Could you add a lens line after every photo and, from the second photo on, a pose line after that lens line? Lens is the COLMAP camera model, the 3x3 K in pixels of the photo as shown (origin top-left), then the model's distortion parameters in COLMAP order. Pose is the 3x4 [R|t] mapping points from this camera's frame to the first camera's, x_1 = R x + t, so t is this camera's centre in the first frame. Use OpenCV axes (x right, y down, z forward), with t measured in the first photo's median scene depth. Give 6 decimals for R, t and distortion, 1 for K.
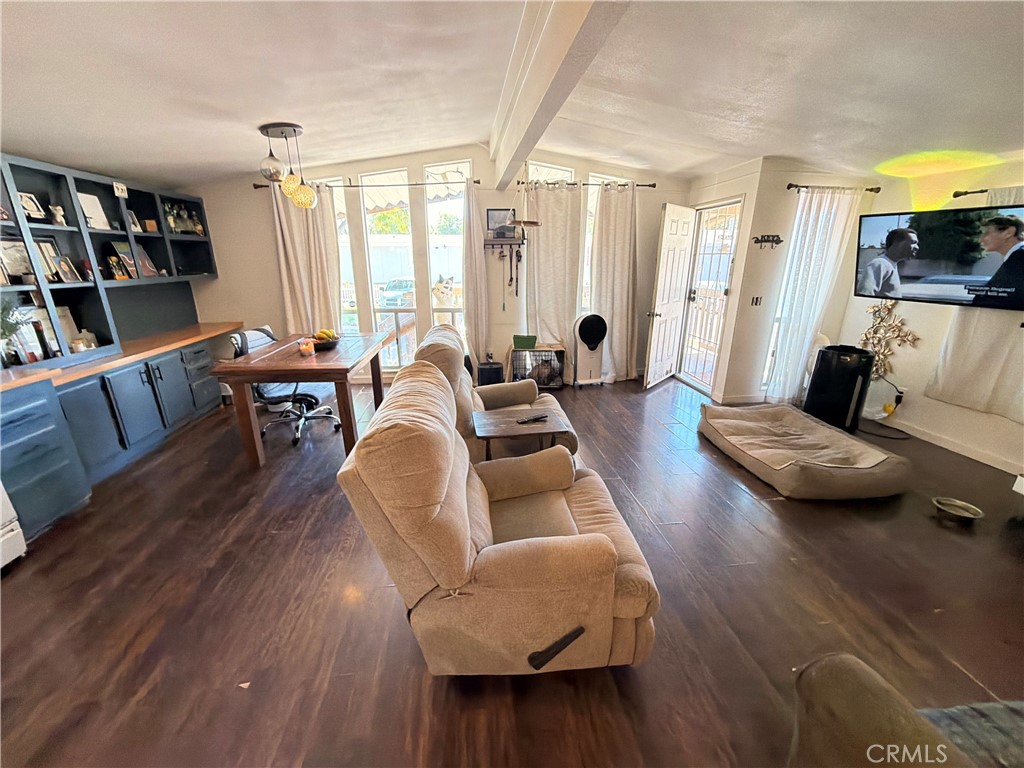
lens RADIAL K [[406.8, 0, 512.0], [0, 406.8, 384.0], [0, 0, 1]] dist [-0.003406, 0.000476]
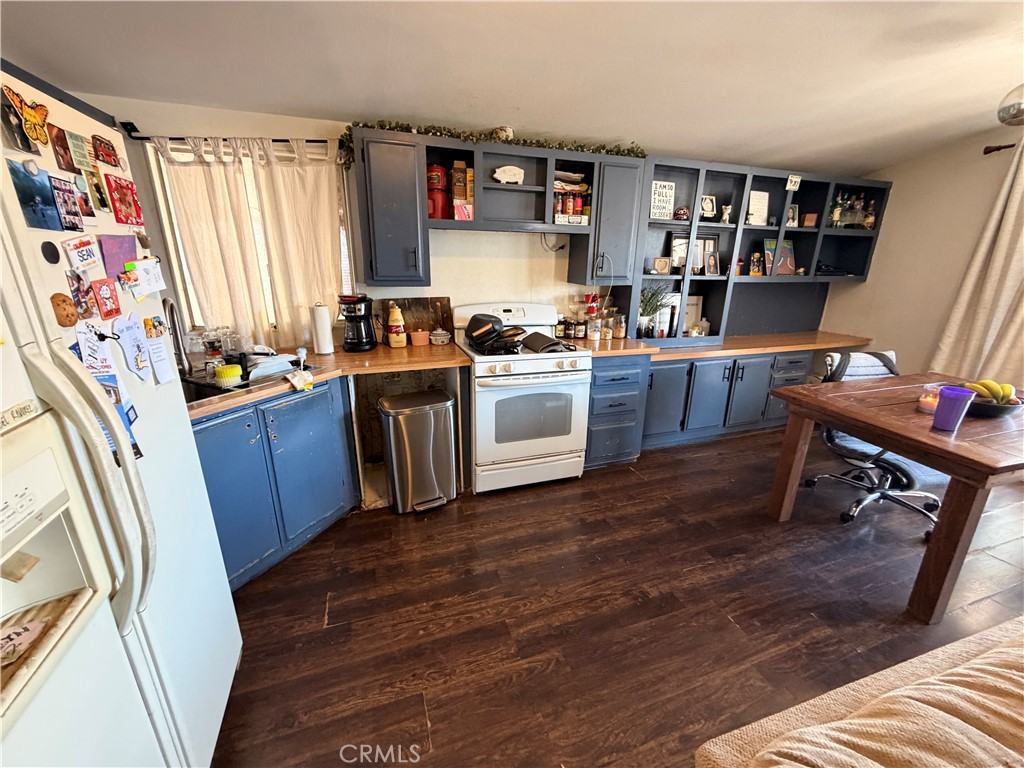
lens RADIAL K [[406.8, 0, 512.0], [0, 406.8, 384.0], [0, 0, 1]] dist [-0.003406, 0.000476]
pose [[0.205078, 0.296389, -0.932790, -0.074537], [-0.306392, 0.924585, 0.226420, -0.056243], [0.929552, 0.239365, 0.280423, 0.233679]]
